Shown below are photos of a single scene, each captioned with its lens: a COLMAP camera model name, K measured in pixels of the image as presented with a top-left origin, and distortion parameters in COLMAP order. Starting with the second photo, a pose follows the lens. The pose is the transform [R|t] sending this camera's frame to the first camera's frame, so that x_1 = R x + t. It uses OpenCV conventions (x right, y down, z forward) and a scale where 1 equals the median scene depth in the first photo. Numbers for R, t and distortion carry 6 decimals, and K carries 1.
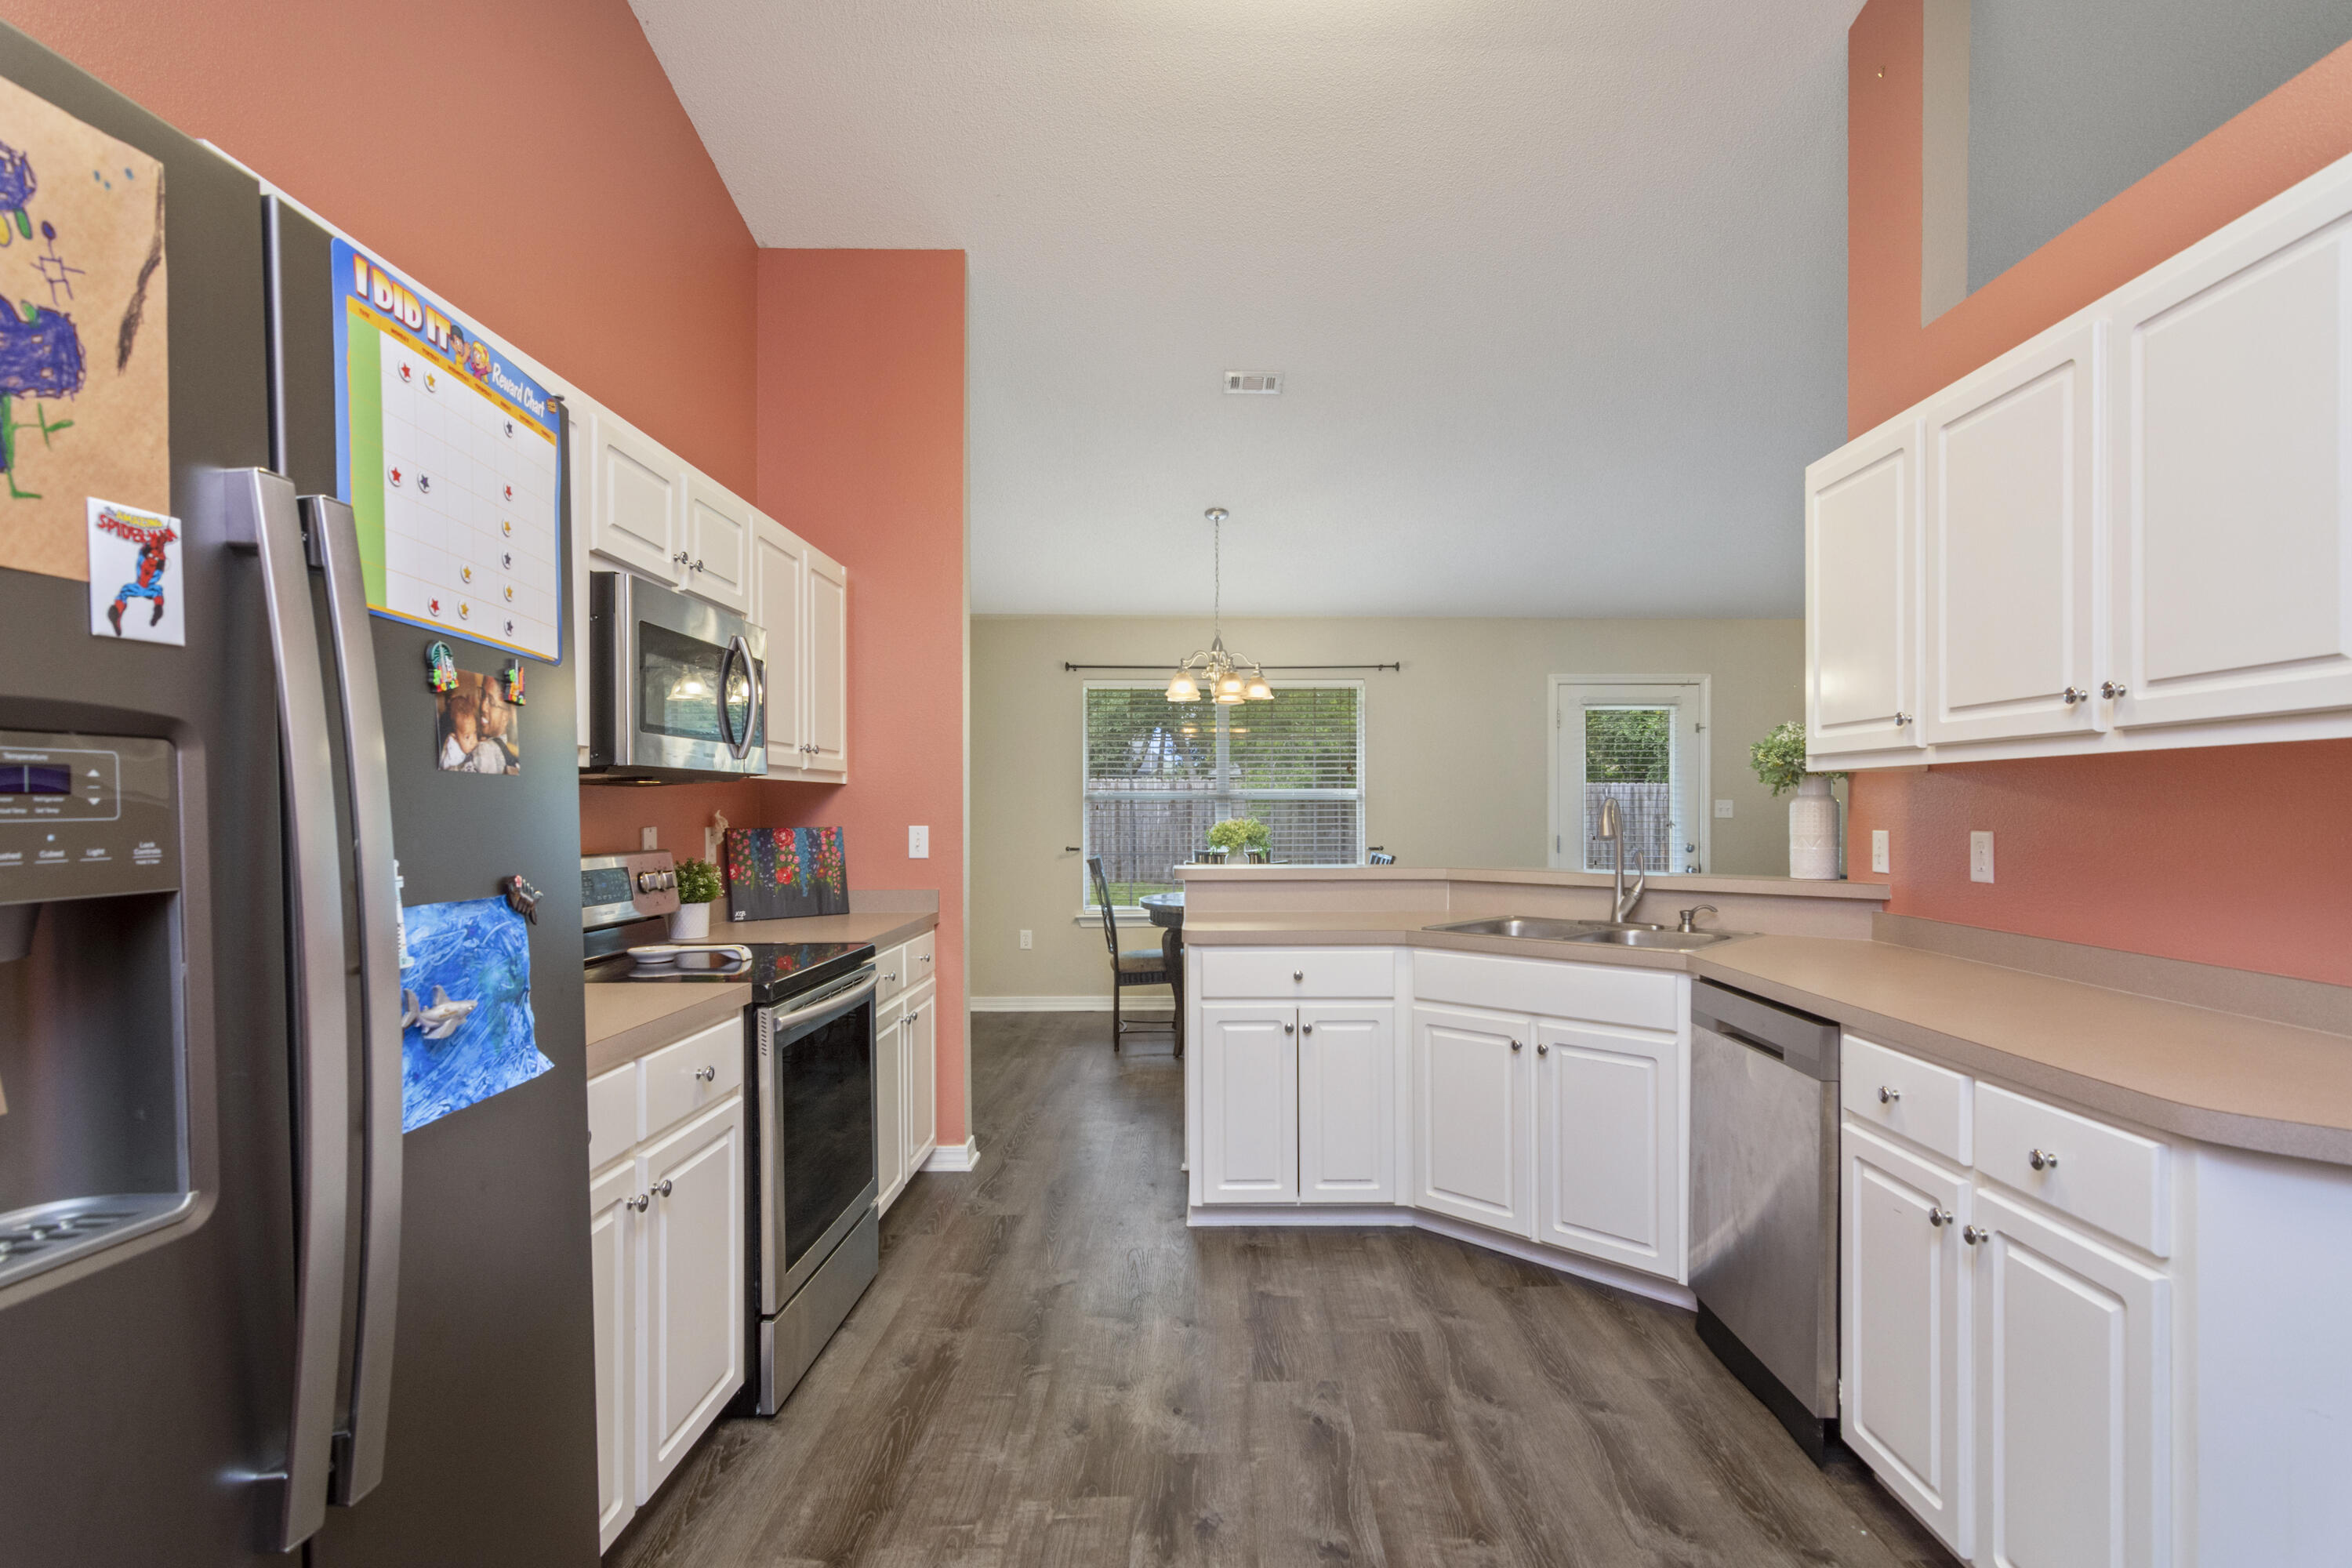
lens RADIAL K [[1128.6, 0, 1262.7], [0, 1128.6, 822.9], [0, 0, 1]] dist [-0.004186, 0.003407]
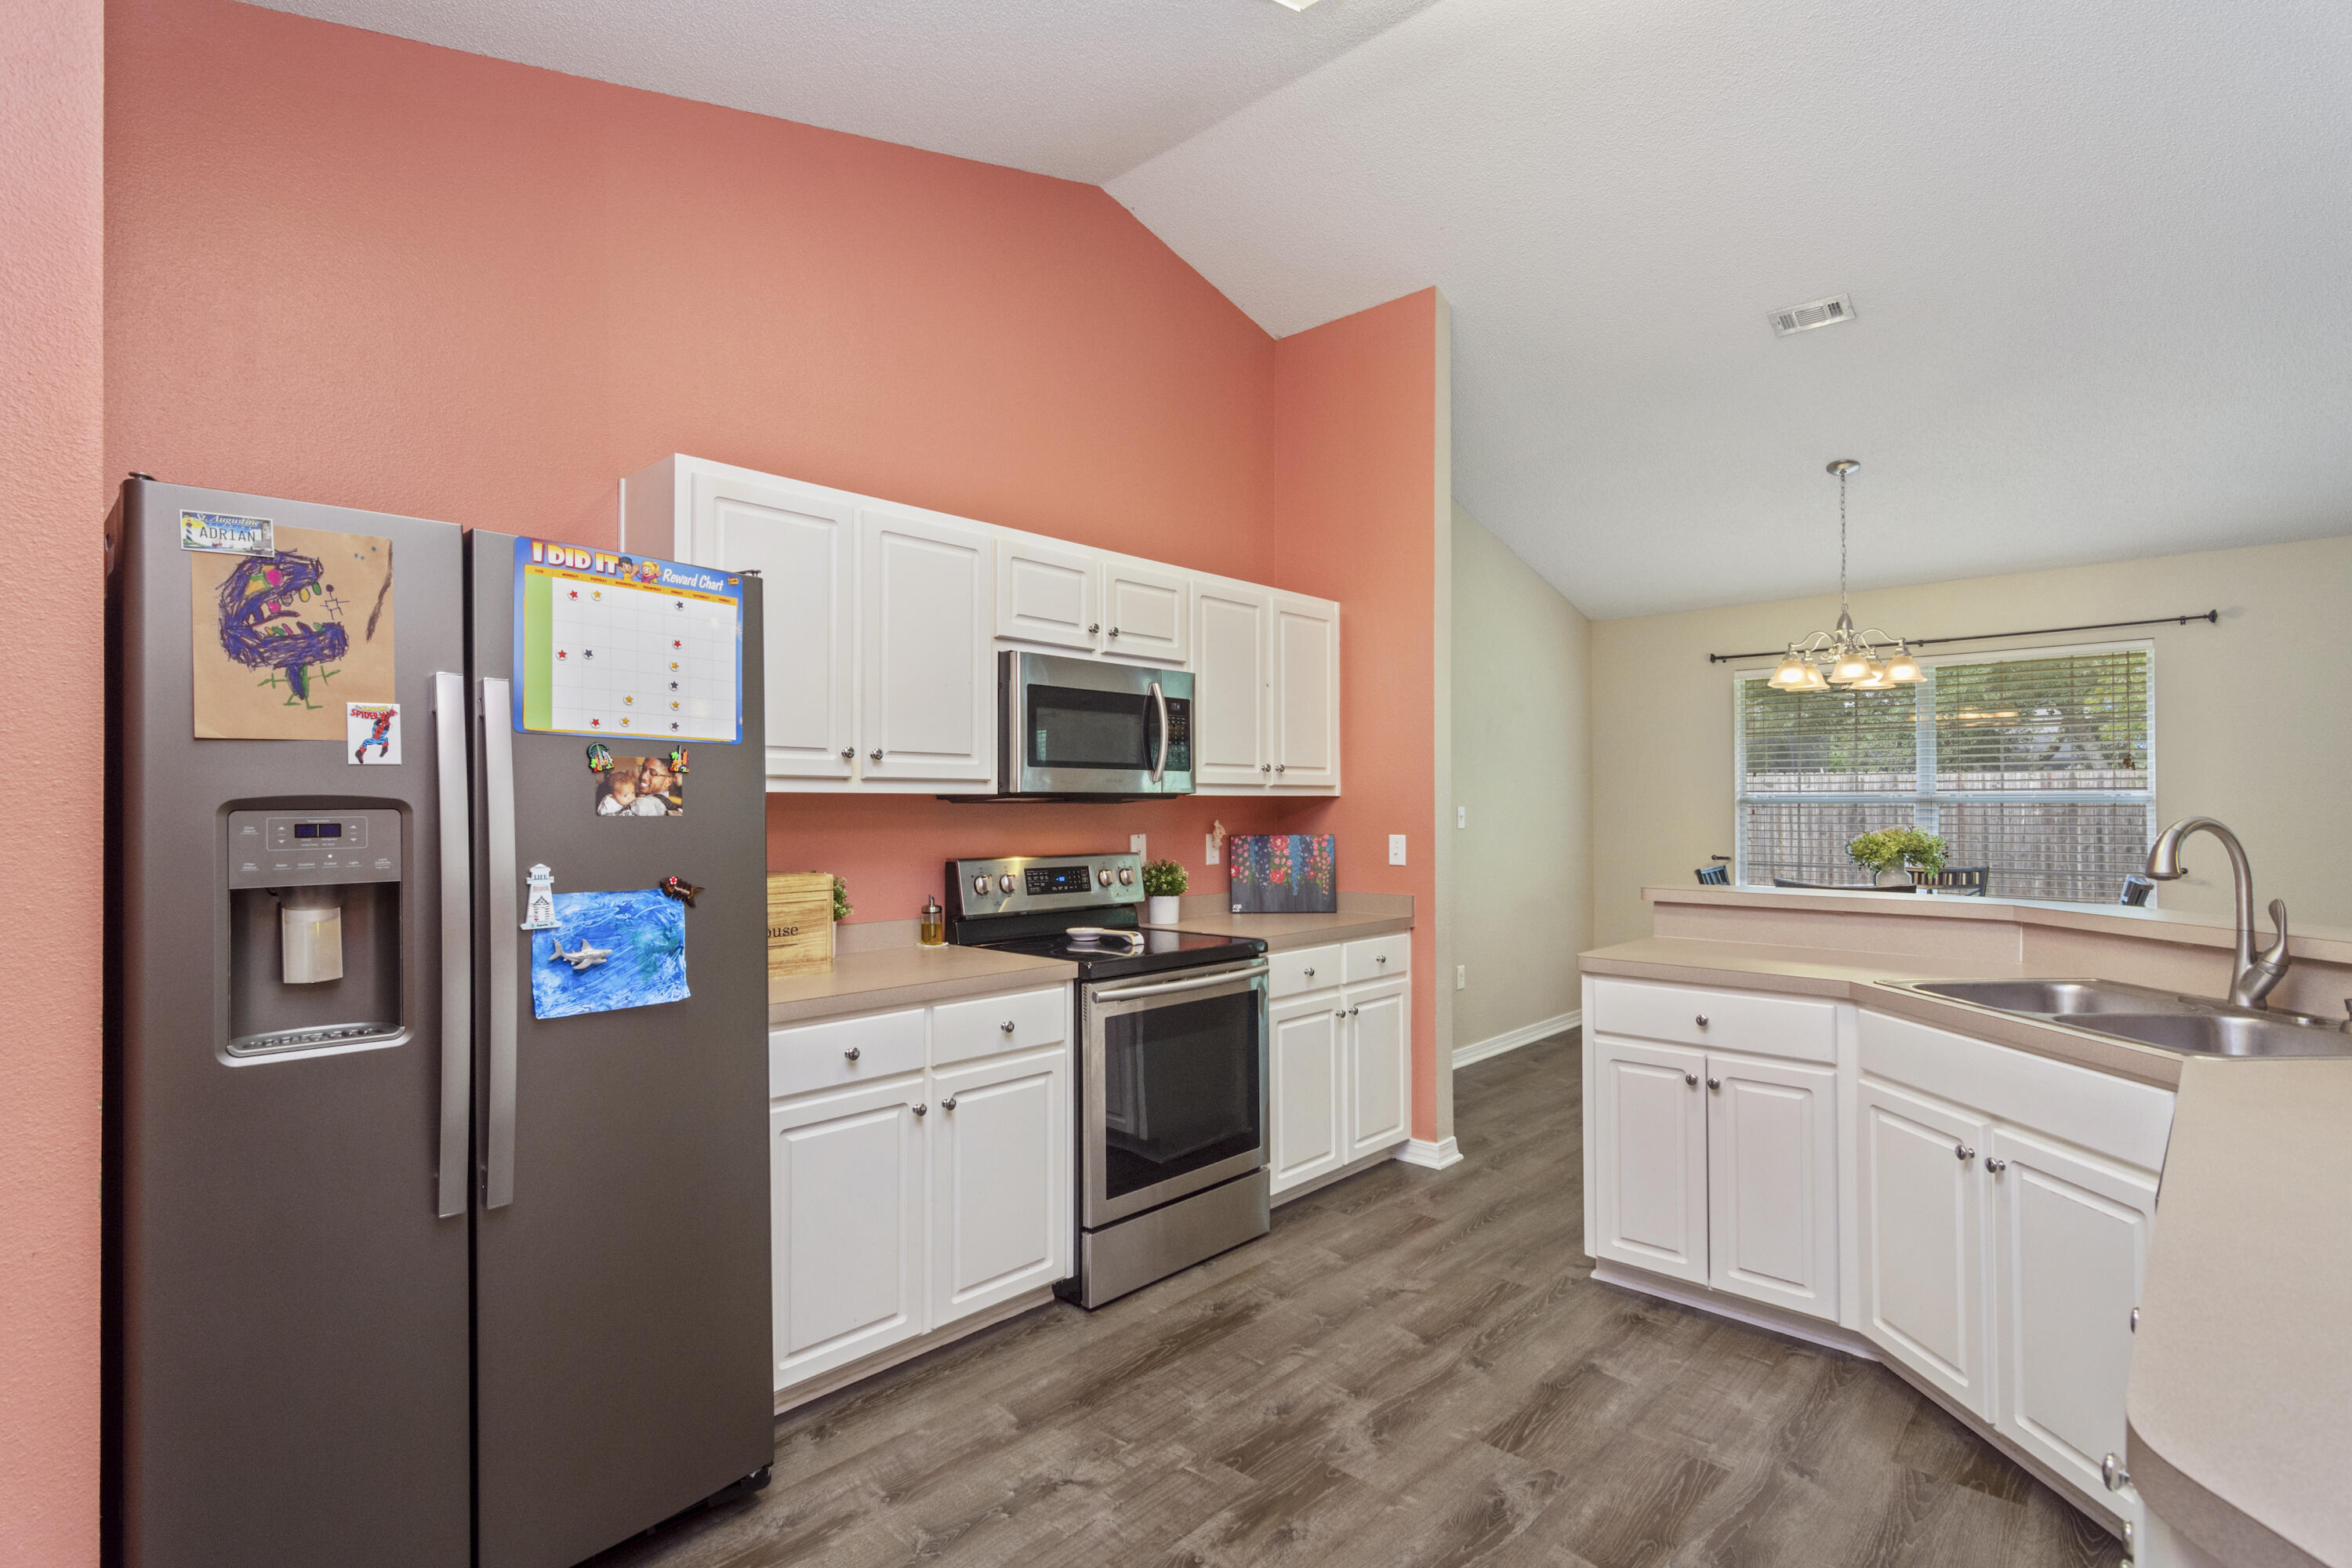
lens RADIAL K [[1128.6, 0, 1196.7], [0, 1128.6, 805.7], [0, 0, 1]] dist [-0.004186, 0.003407]
pose [[0.726327, 0.002670, -0.687344, 0.508420], [-0.010667, 0.999916, -0.007388, -0.026382], [0.687267, 0.012698, 0.726294, 0.163086]]
